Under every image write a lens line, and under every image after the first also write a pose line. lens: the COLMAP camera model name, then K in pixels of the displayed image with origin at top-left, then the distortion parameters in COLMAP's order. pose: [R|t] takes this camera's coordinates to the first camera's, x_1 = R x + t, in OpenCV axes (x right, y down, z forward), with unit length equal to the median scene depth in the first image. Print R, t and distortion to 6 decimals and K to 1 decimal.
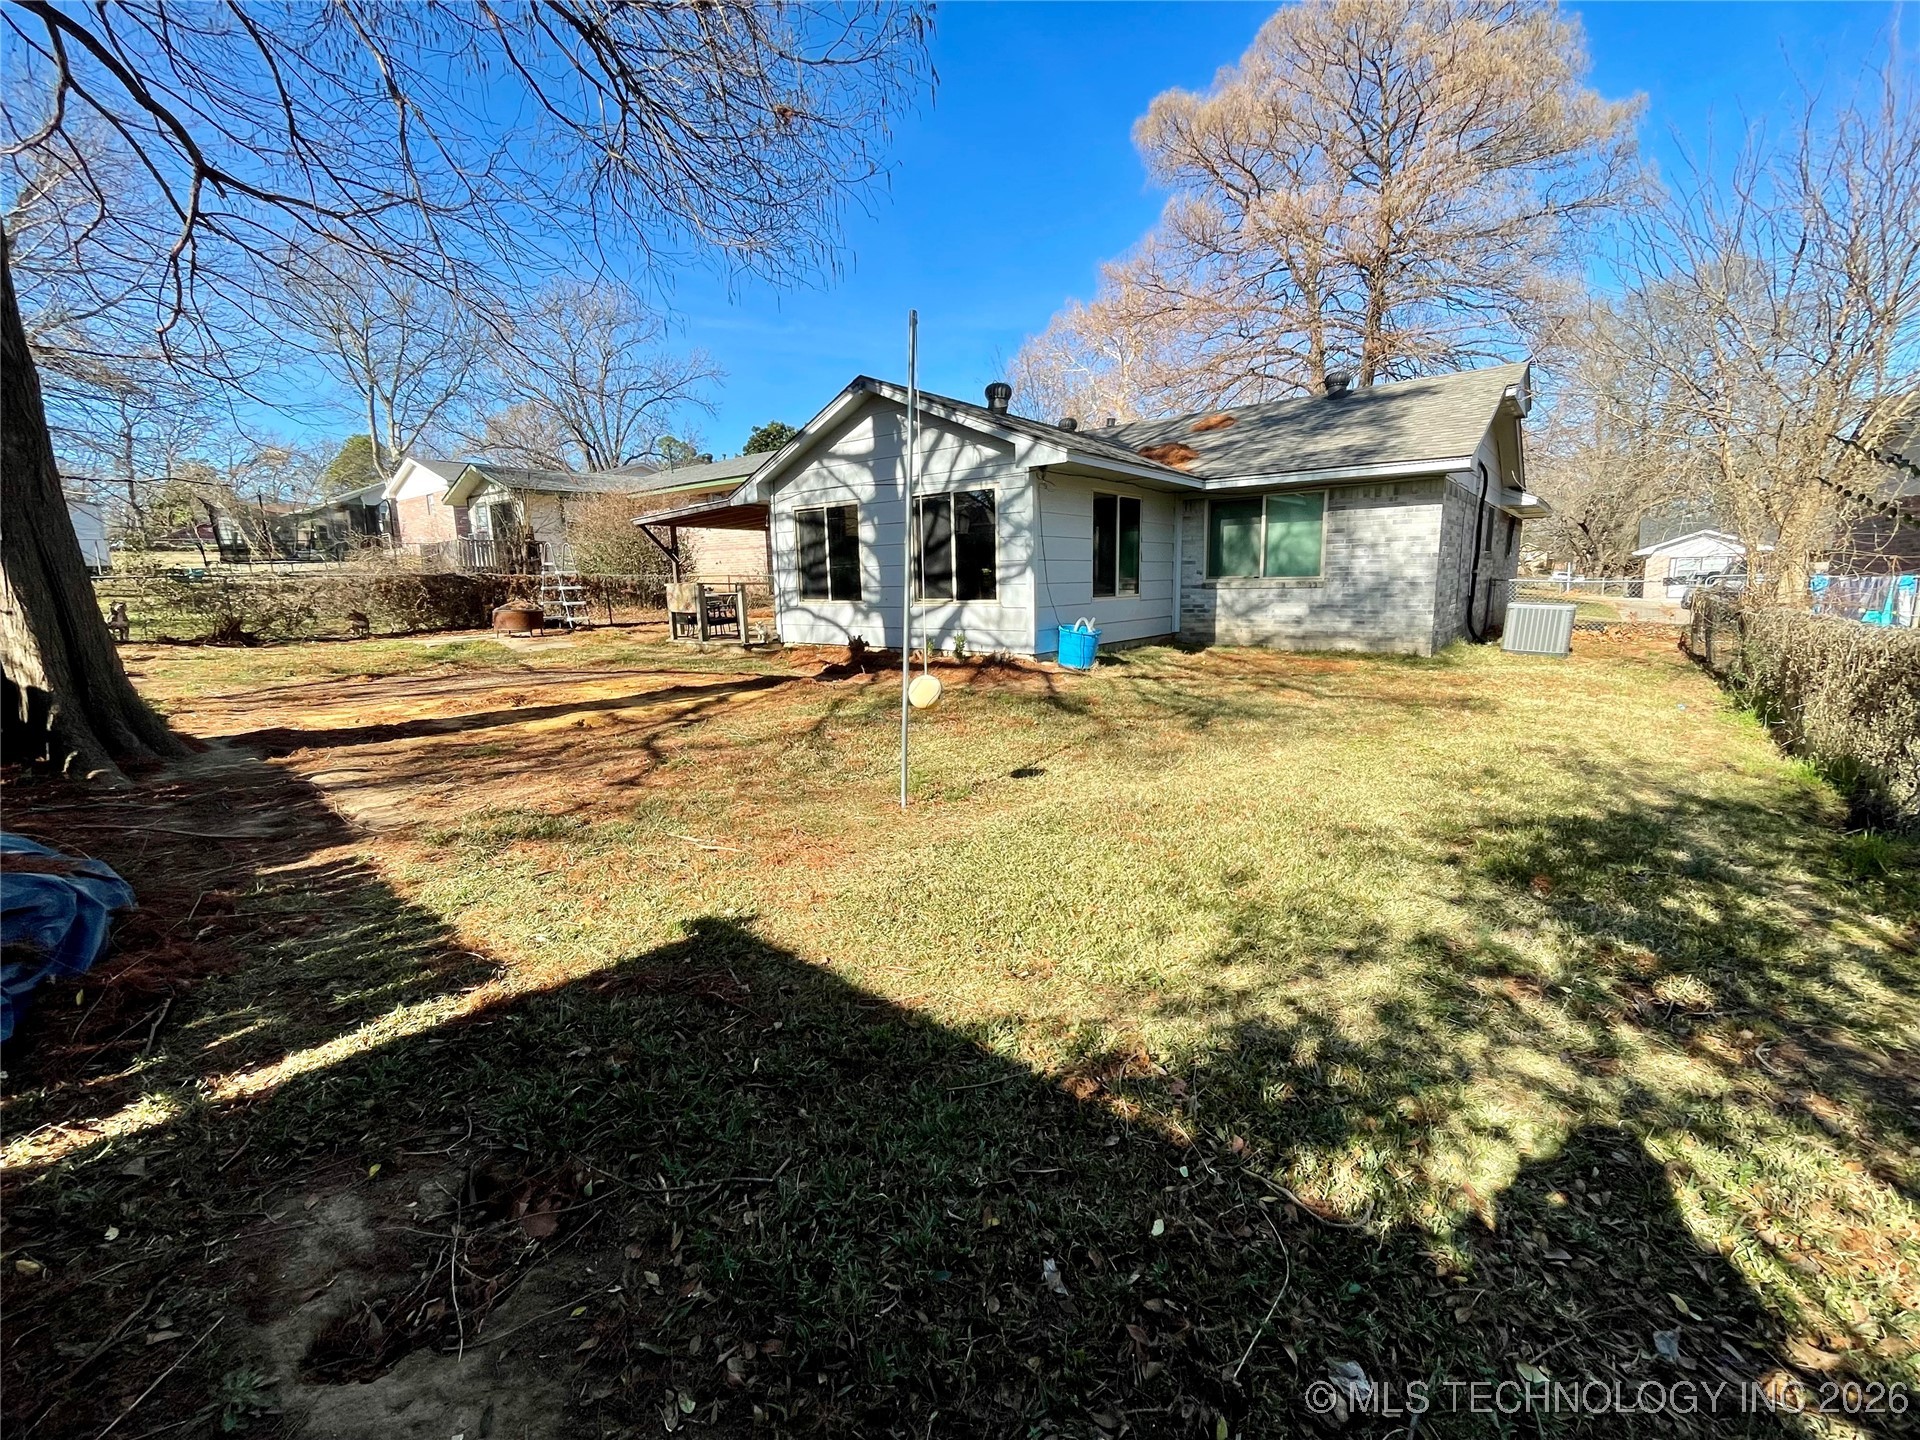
lens RADIAL K [[783.9, 0, 960.9], [0, 783.9, 716.5], [0, 0, 1]] dist [-0.005295, 0.000990]
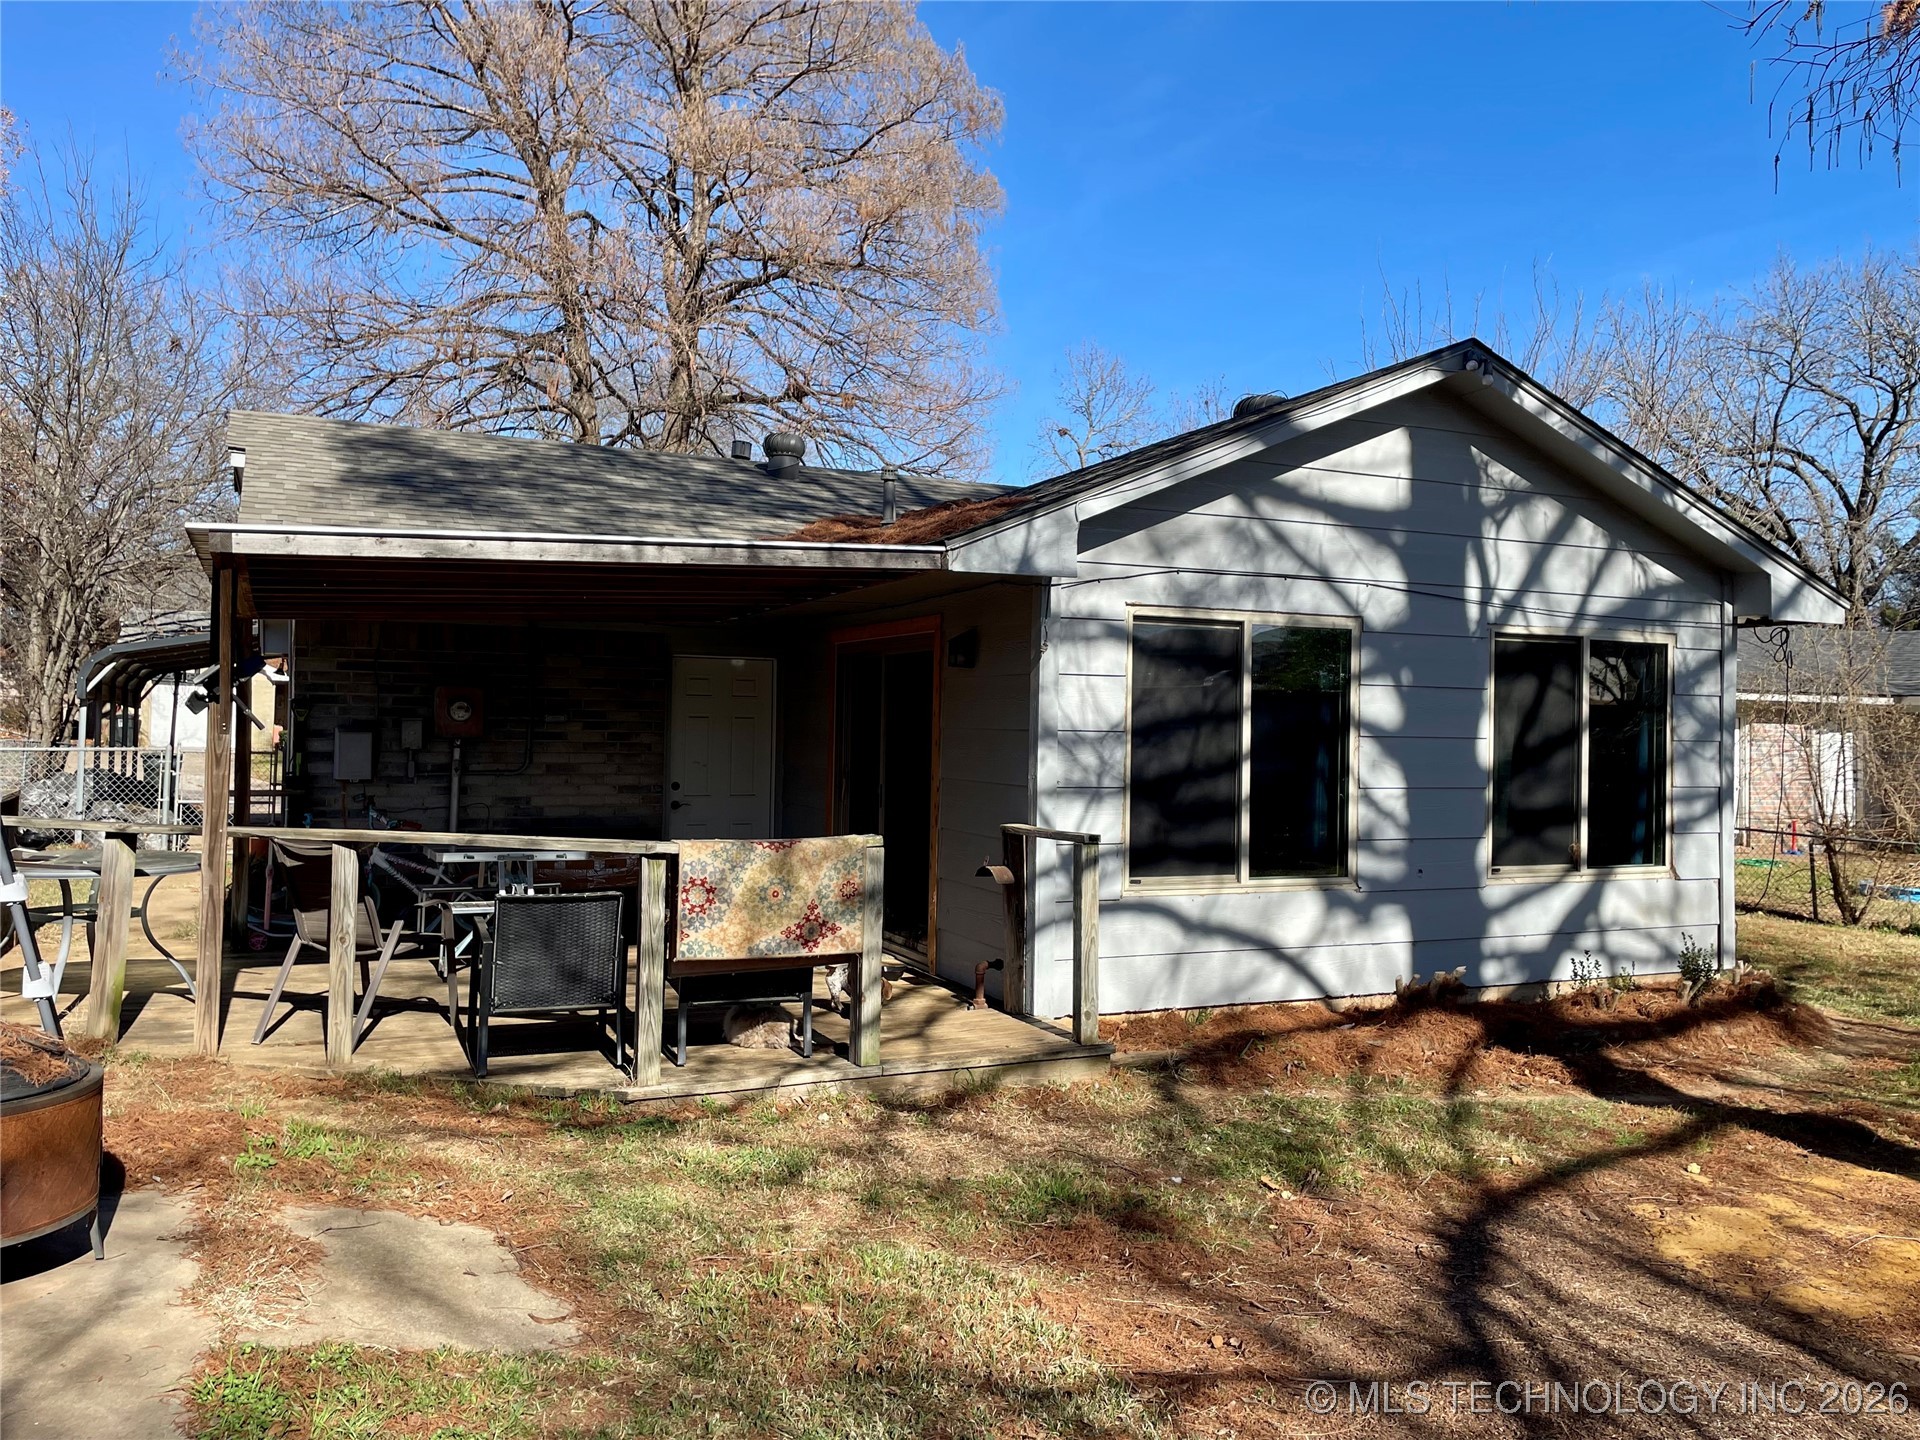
lens RADIAL K [[1446.0, 0, 954.4], [0, 1446.0, 708.1], [0, 0, 1]] dist [0.039623, -0.006867]
pose [[0.453584, 0.044178, 0.890118, -0.891286], [0.130362, 0.984739, -0.115303, -0.181997], [-0.881628, 0.168337, 0.440903, 0.895126]]
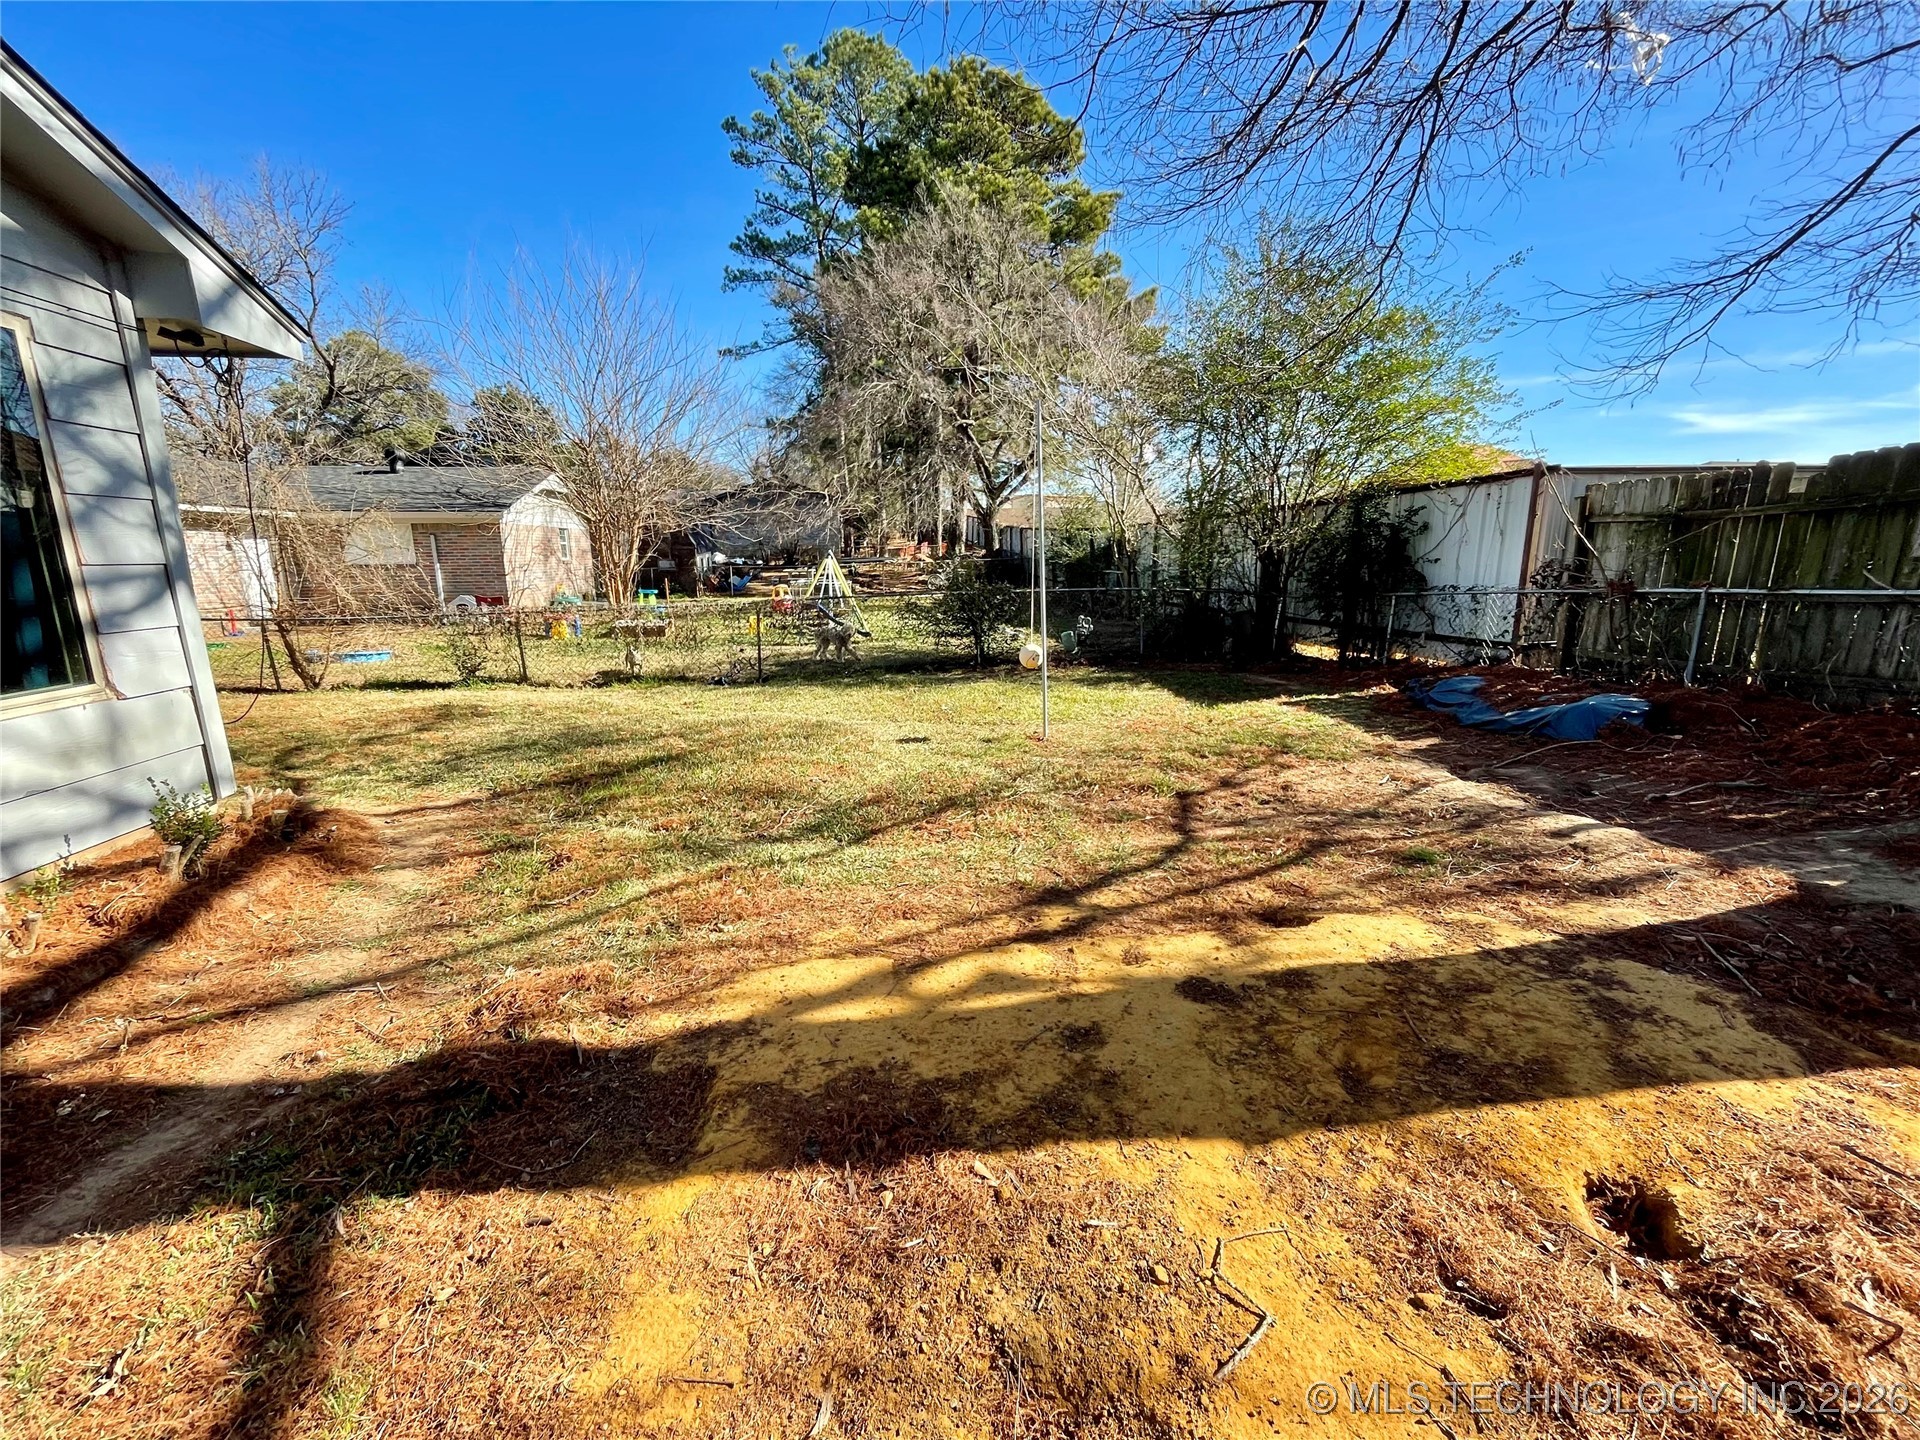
lens RADIAL K [[783.9, 0, 960.9], [0, 783.9, 716.5], [0, 0, 1]] dist [-0.005295, 0.000990]
pose [[-0.724455, -0.110929, 0.680338, -0.410617], [0.145571, 0.940088, 0.308292, -0.168520], [-0.673776, 0.322381, -0.664903, 0.898939]]
